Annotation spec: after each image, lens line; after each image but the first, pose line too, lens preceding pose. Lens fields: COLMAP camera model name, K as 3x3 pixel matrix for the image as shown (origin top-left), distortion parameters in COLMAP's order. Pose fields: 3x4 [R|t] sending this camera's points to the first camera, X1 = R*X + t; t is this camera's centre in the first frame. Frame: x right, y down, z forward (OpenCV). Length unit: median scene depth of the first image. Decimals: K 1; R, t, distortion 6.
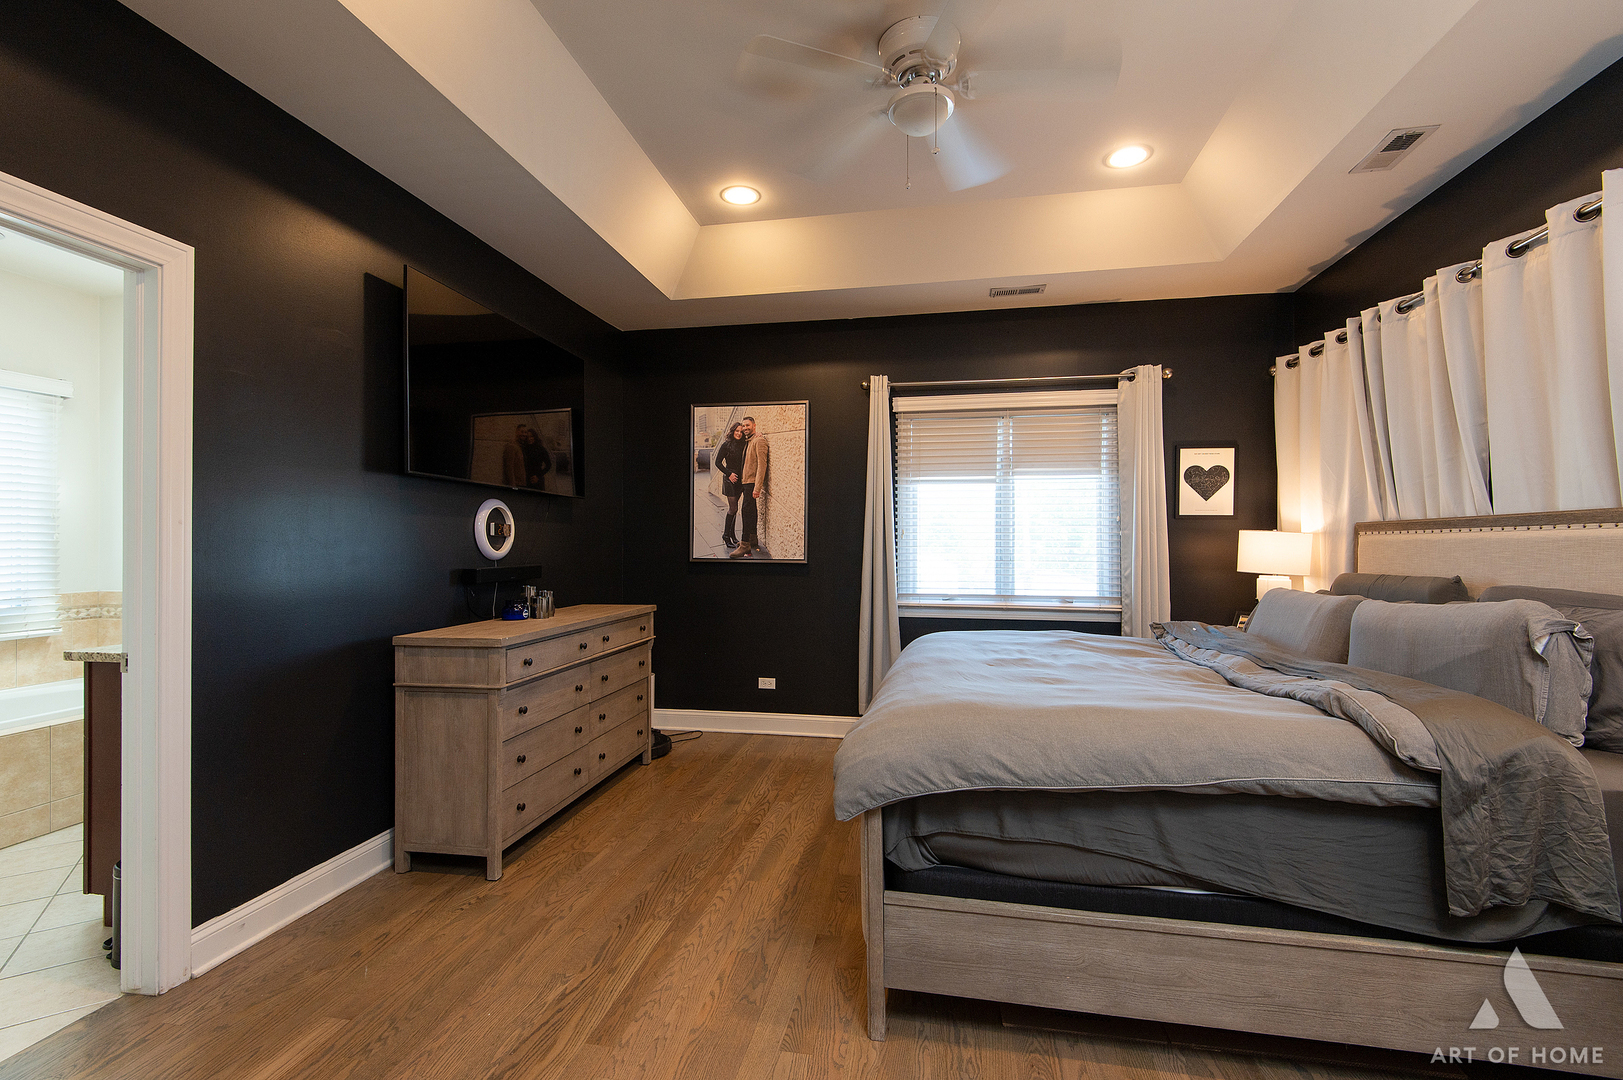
lens RADIAL K [[727.6, 0, 808.3], [0, 727.6, 541.2], [0, 0, 1]] dist [0.023931, -0.013459]
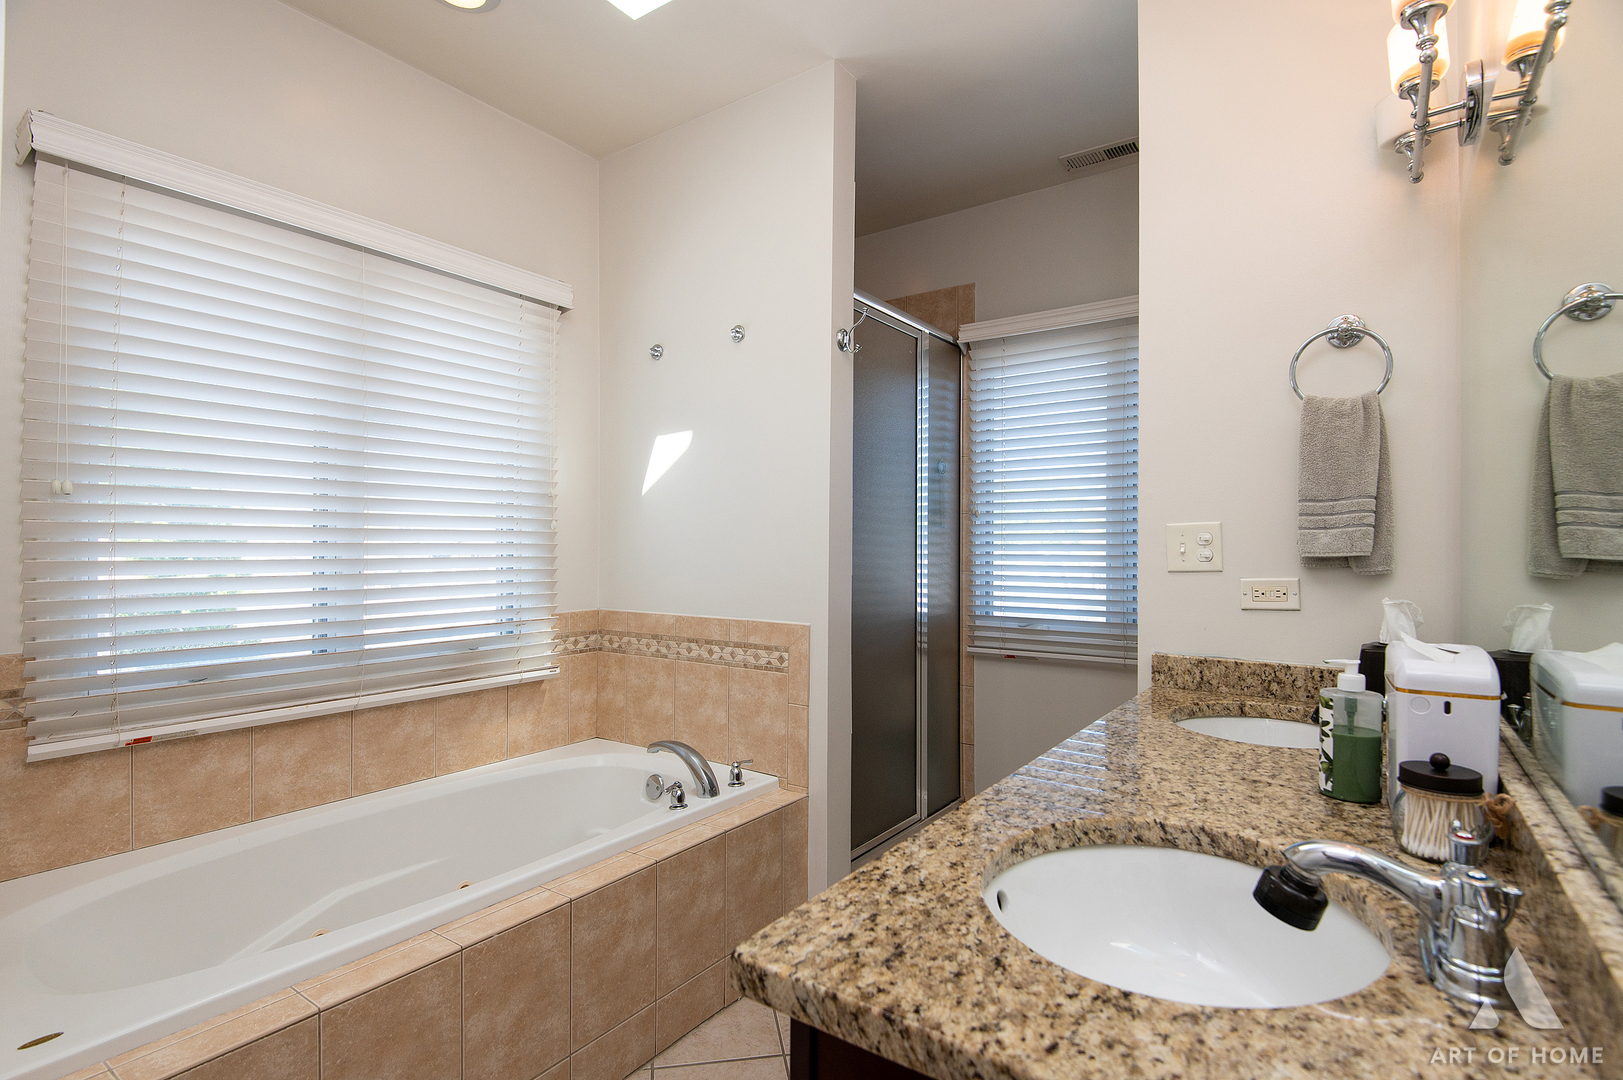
lens RADIAL K [[818.1, 0, 816.0], [0, 818.1, 539.1], [0, 0, 1]] dist [0.020025, -0.014647]
pose [[0.906421, 0.006945, -0.422317, -0.504841], [-0.003921, 0.999960, 0.008030, -0.001249], [0.422356, -0.005622, 0.906413, 0.440998]]
